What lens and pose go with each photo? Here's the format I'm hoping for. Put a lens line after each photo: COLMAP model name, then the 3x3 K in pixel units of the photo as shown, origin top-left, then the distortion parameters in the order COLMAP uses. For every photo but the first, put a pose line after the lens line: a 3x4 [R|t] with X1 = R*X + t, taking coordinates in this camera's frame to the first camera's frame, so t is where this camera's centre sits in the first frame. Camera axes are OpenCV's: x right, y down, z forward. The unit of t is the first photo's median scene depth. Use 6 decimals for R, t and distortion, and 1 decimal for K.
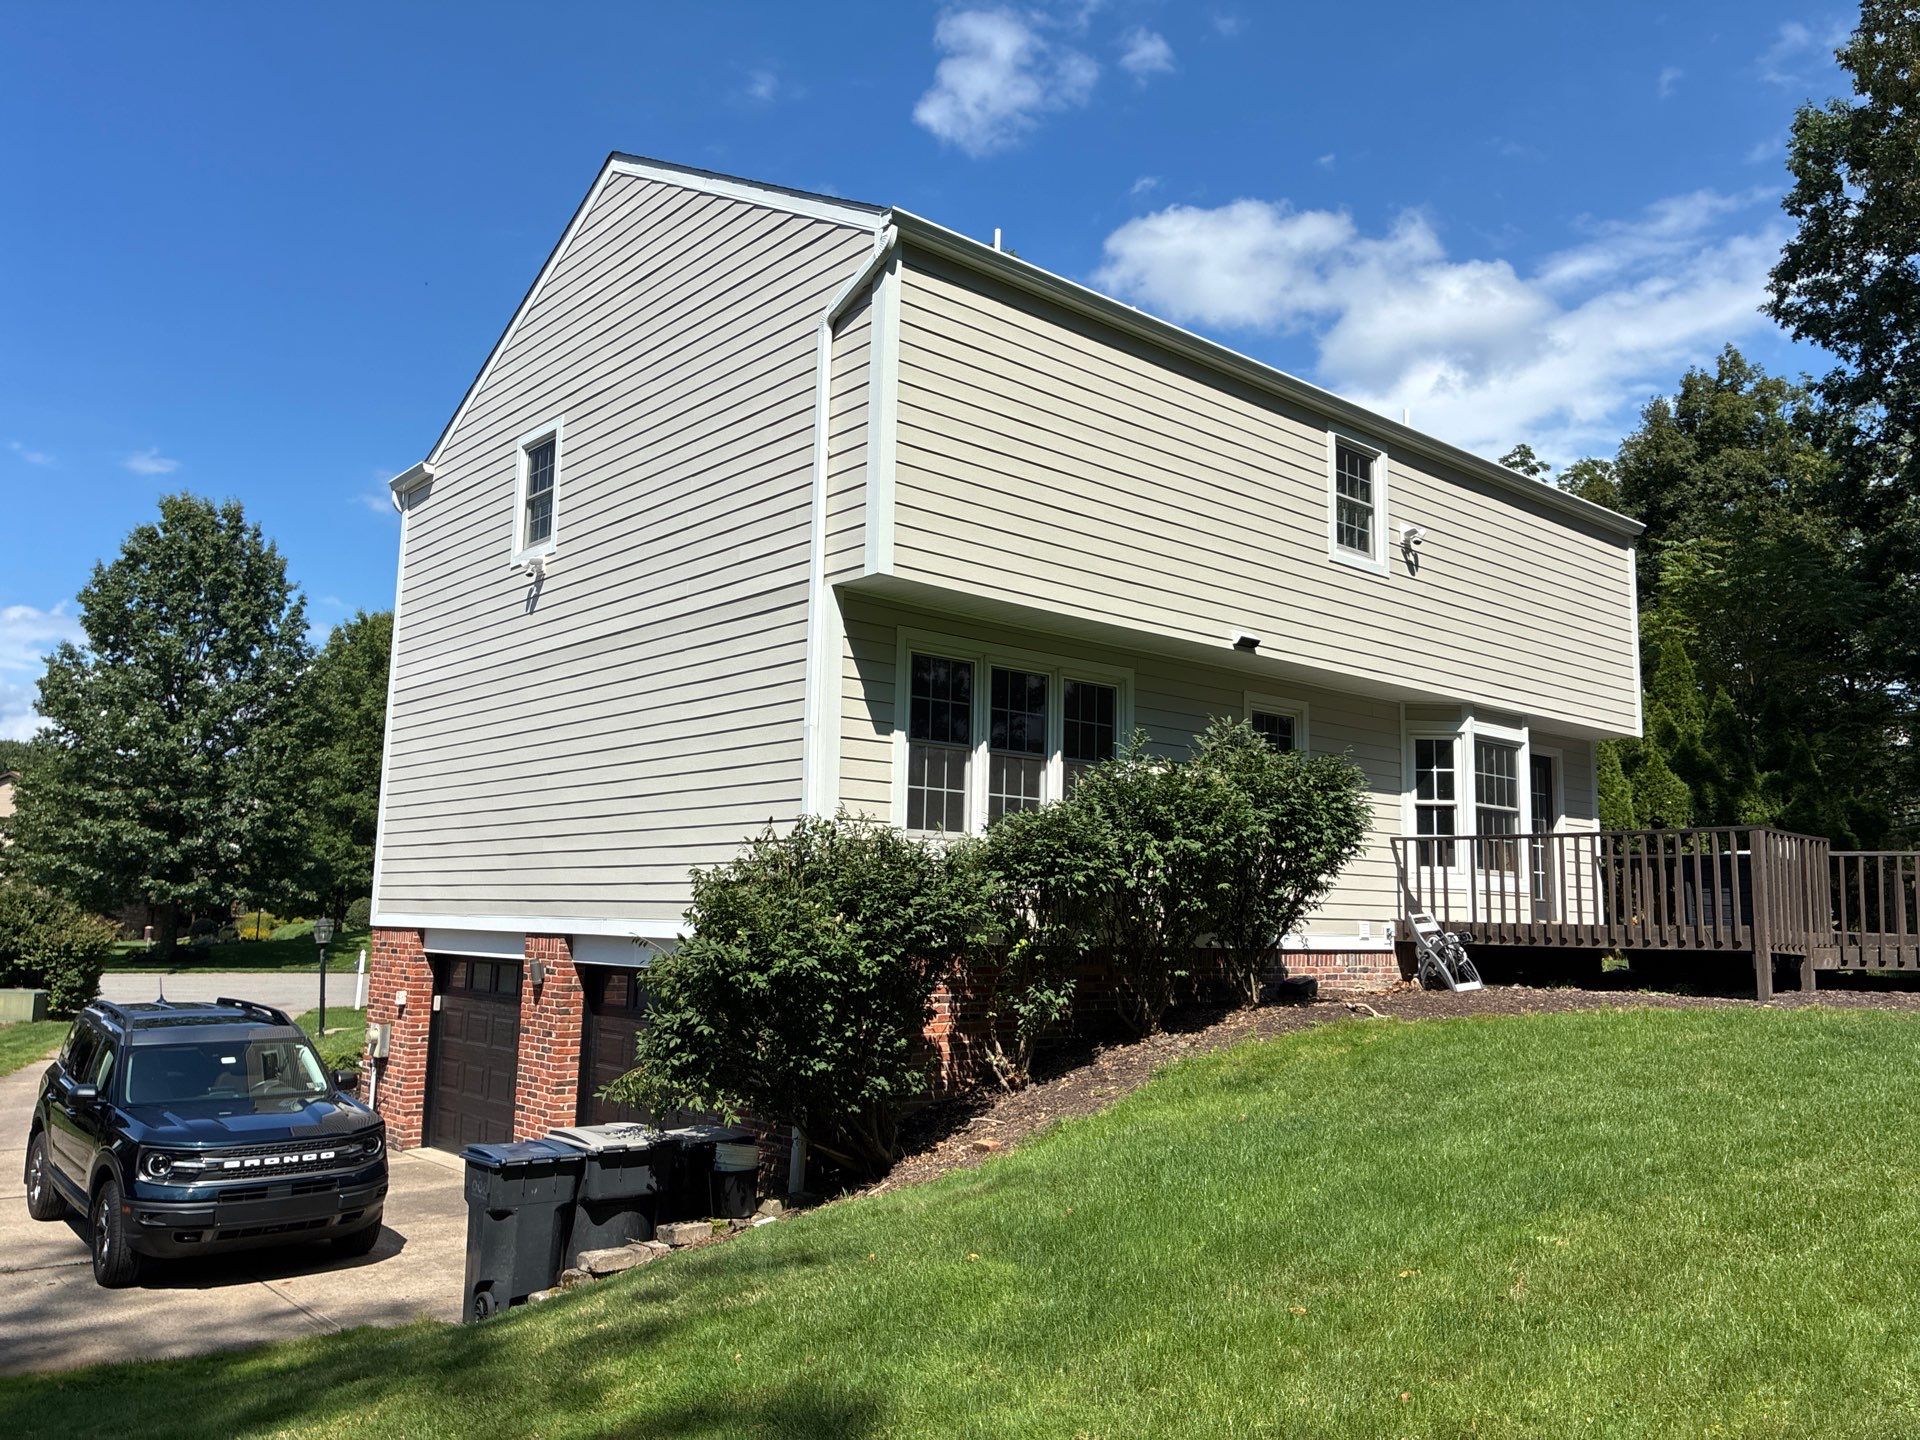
lens RADIAL K [[1468.4, 0, 950.4], [0, 1468.4, 713.9], [0, 0, 1]] dist [0.016372, -0.001785]
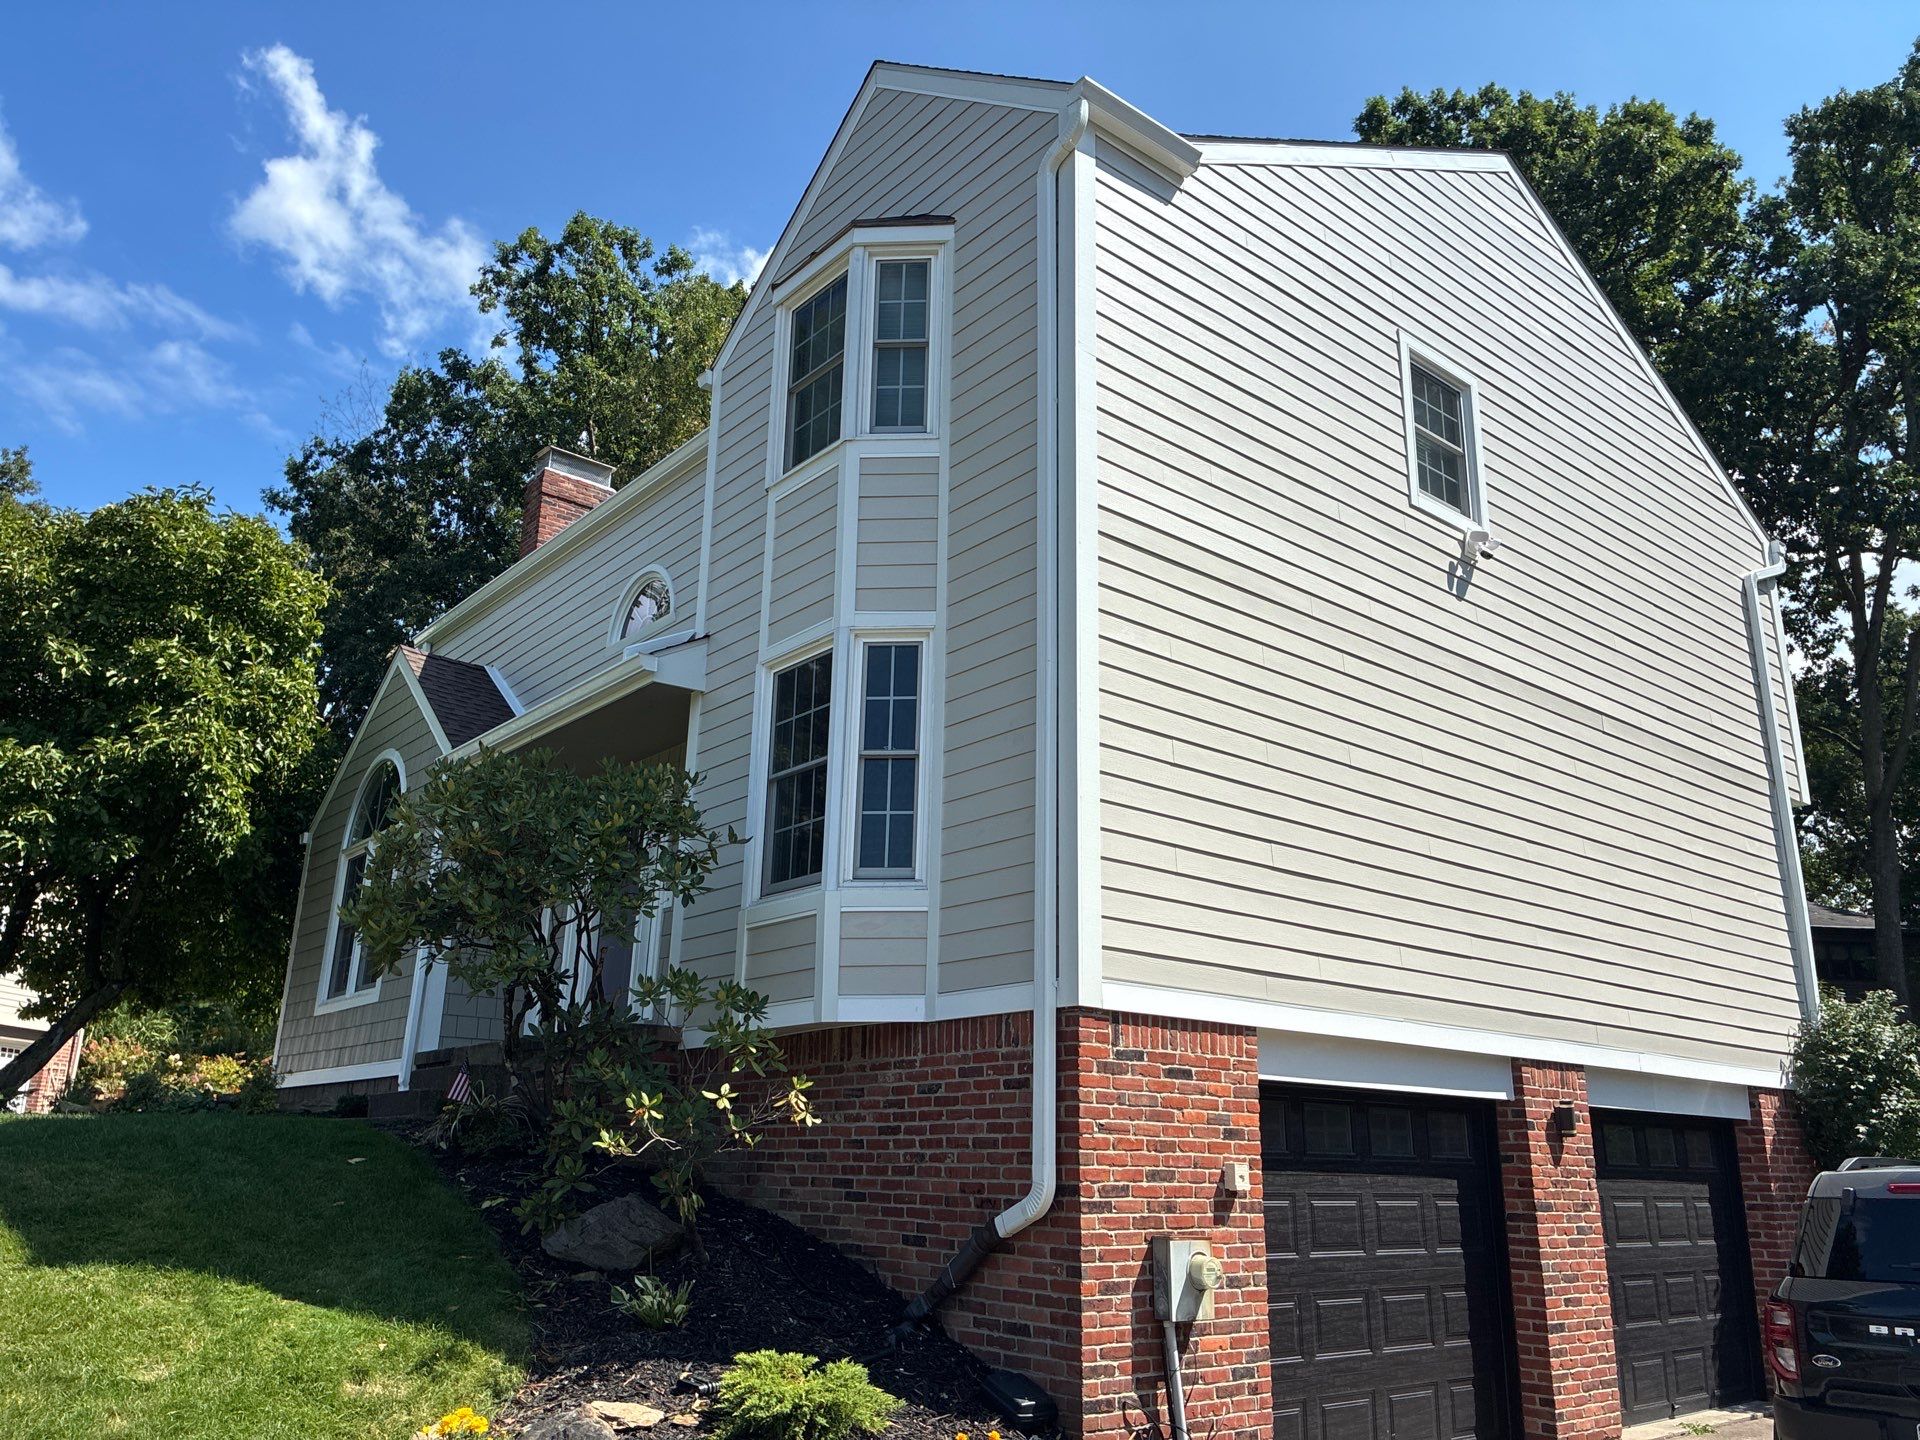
lens RADIAL K [[1468.4, 0, 950.4], [0, 1468.4, 713.9], [0, 0, 1]] dist [0.016372, -0.001785]
pose [[0.017776, 0.277079, 0.960683, -1.070576], [-0.156789, 0.949720, -0.271016, 0.240366], [-0.987472, -0.145806, 0.060325, 1.340755]]
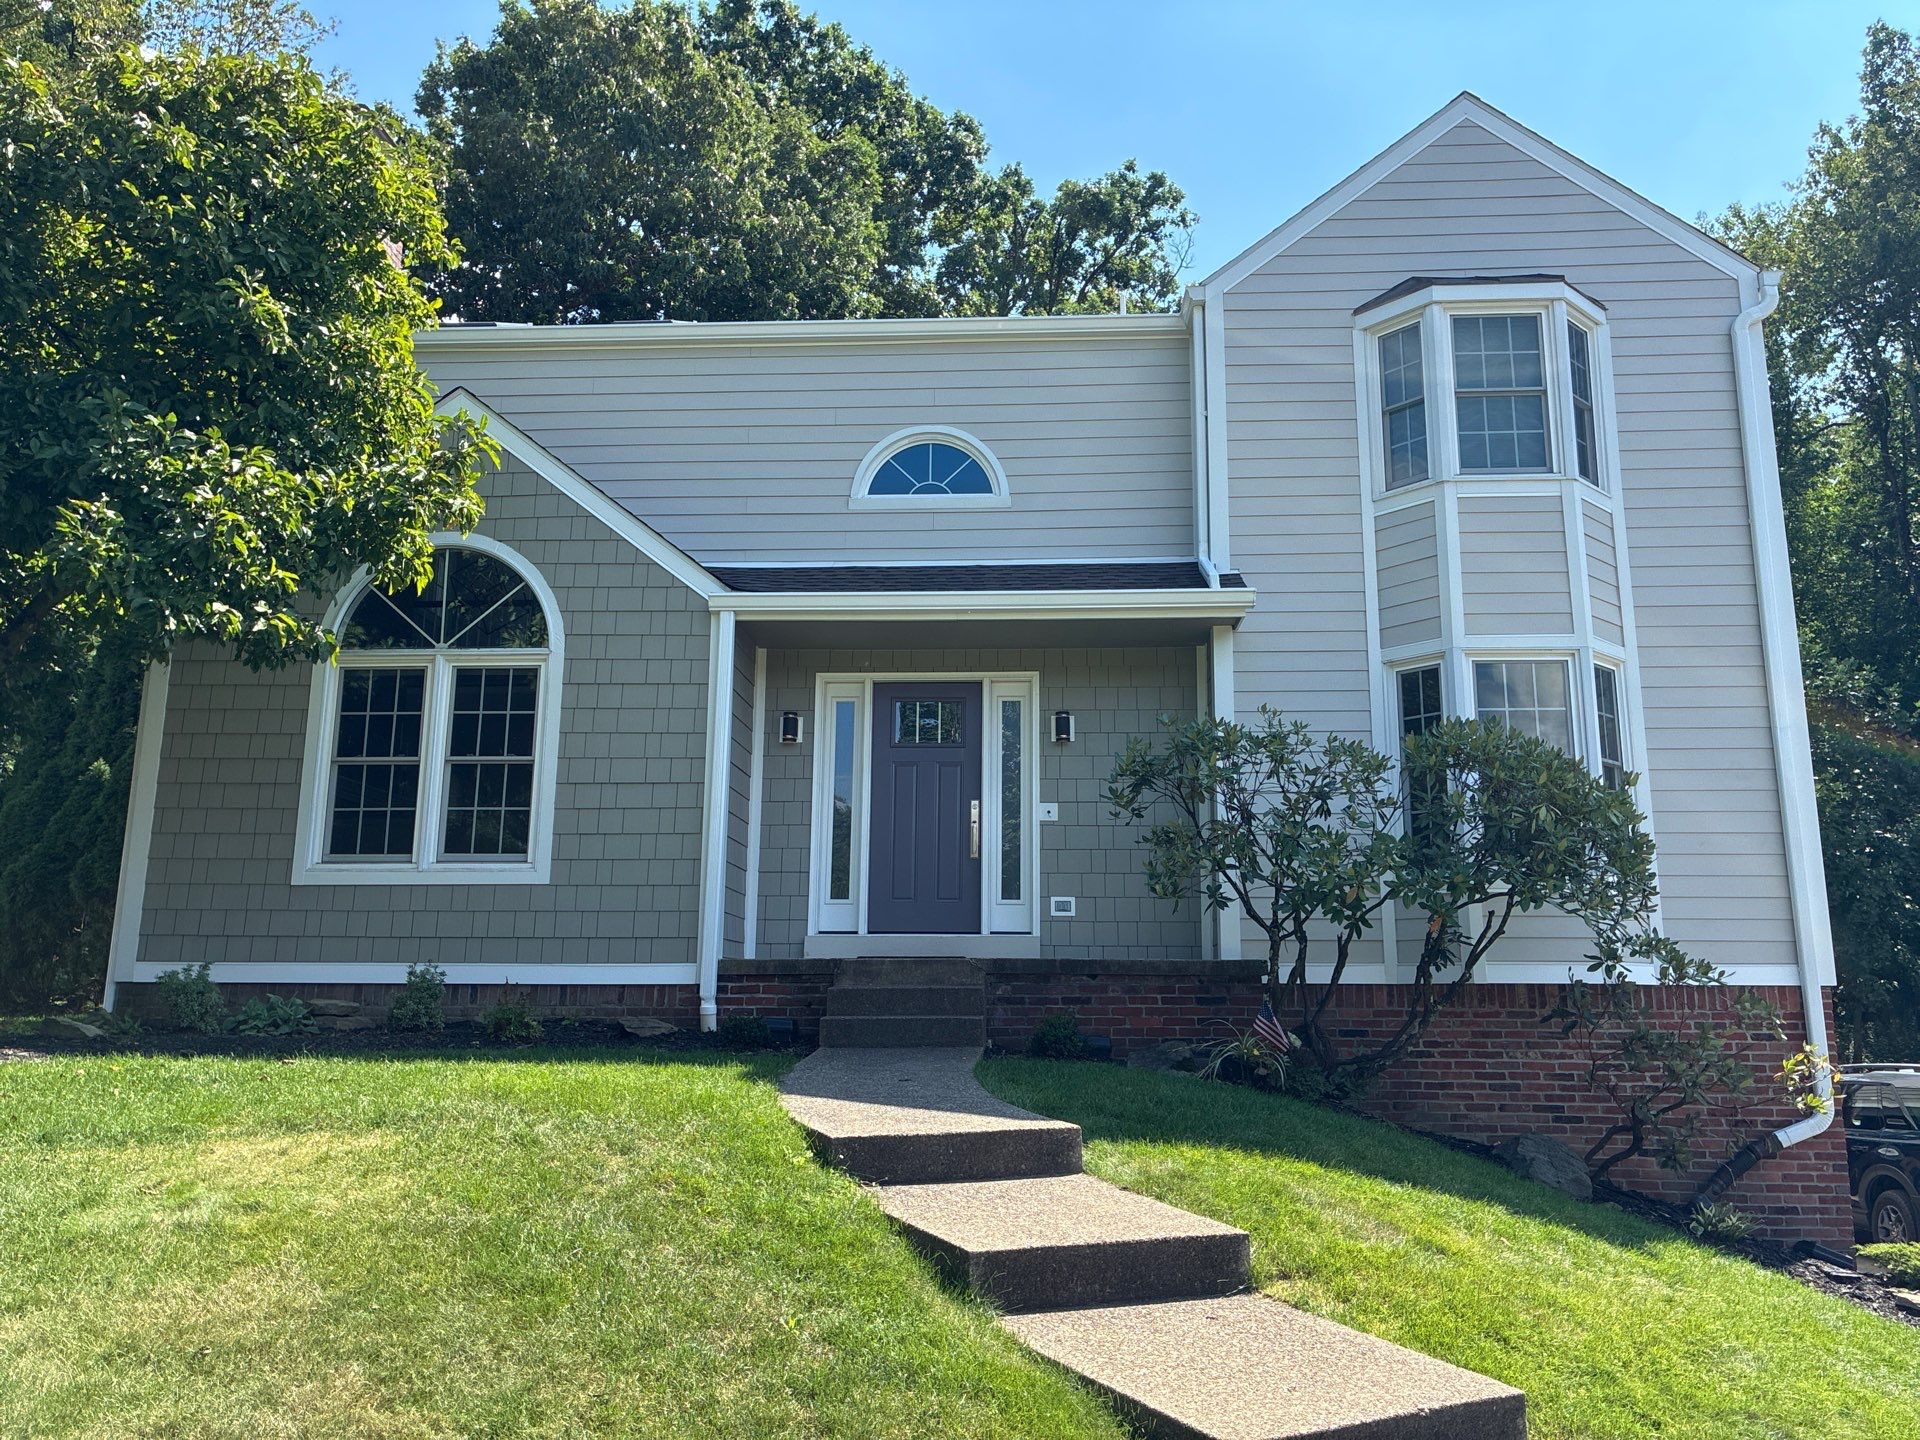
lens RADIAL K [[1484.8, 0, 960.0], [0, 1484.8, 720.0], [0, 0, 1]] dist [0.031716, -0.027221]
pose [[-0.724682, 0.108891, 0.680426, -0.740664], [-0.118535, 0.953018, -0.278759, 0.326964], [-0.678812, -0.282665, -0.677727, 2.178013]]
